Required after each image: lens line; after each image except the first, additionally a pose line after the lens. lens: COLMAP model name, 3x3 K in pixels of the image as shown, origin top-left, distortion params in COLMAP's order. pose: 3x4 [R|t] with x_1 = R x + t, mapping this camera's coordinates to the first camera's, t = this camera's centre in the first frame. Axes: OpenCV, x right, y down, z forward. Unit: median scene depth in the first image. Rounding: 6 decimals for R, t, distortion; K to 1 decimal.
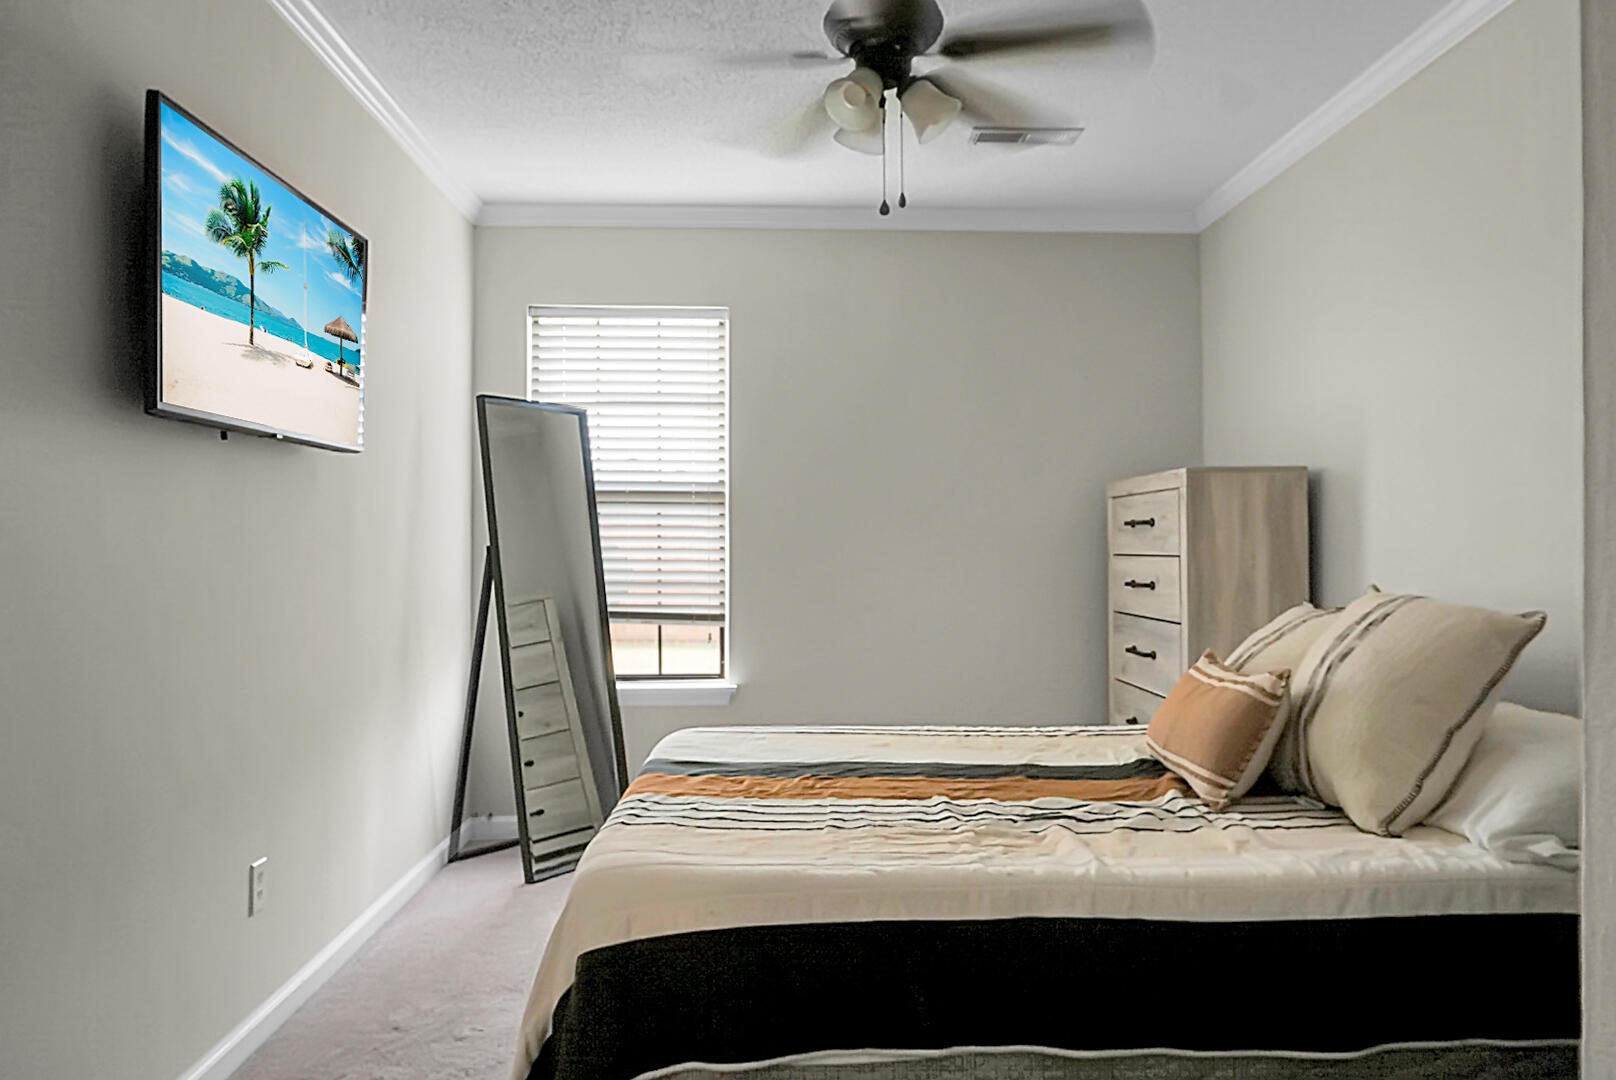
lens RADIAL K [[1096.6, 0, 804.1], [0, 1096.6, 541.4], [0, 0, 1]] dist [-0.041752, 0.005760]
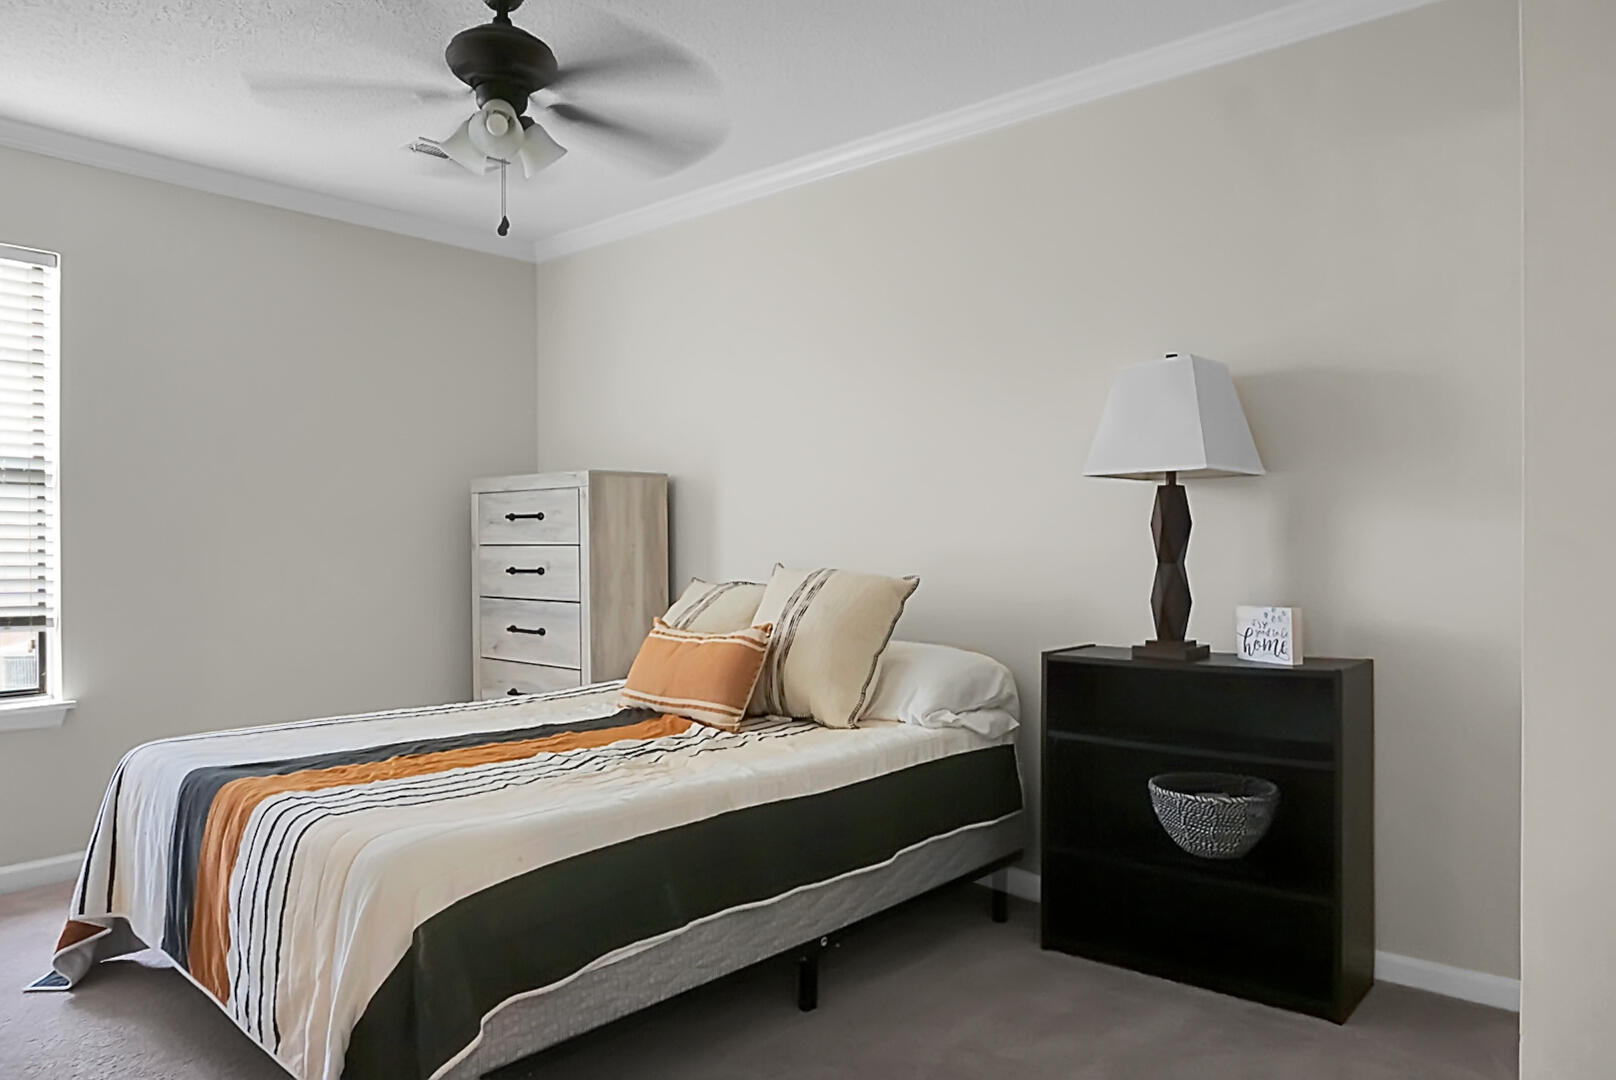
lens RADIAL K [[1096.6, 0, 832.6], [0, 1096.6, 538.4], [0, 0, 1]] dist [-0.041752, 0.005760]
pose [[0.659327, 0.002482, 0.751852, -0.469864], [-0.003496, 0.999994, -0.000235, 0.007420], [-0.751848, -0.002474, 0.659332, 0.015966]]
